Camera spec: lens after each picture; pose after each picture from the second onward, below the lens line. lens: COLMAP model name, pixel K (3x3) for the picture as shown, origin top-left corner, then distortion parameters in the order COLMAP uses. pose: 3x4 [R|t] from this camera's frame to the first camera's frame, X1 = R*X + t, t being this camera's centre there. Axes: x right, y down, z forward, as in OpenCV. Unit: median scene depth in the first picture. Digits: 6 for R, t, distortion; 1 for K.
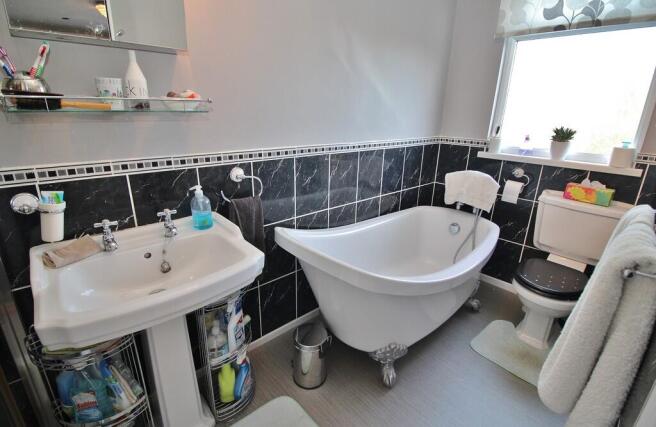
lens RADIAL K [[312.1, 0, 329.2], [0, 312.1, 215.2], [0, 0, 1]] dist [-0.006770, -0.000621]
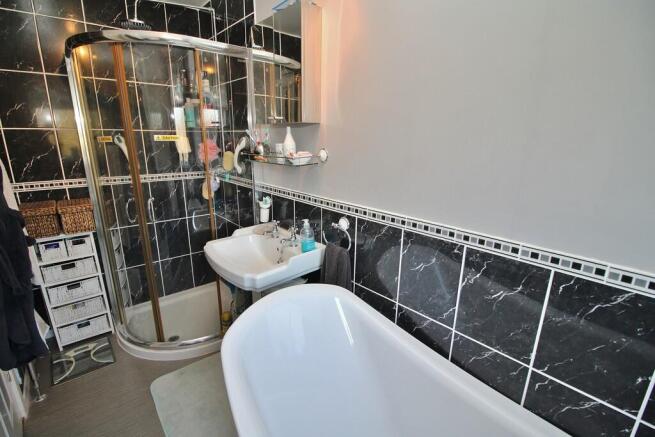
lens RADIAL K [[304.7, 0, 325.6], [0, 304.7, 218.7], [0, 0, 1]] dist [-0.001519, -0.000457]
pose [[-0.025879, 0.225151, -0.973980, 0.723119], [-0.342483, 0.913347, 0.220235, -0.356191], [0.939168, 0.339271, 0.053474, 0.881299]]
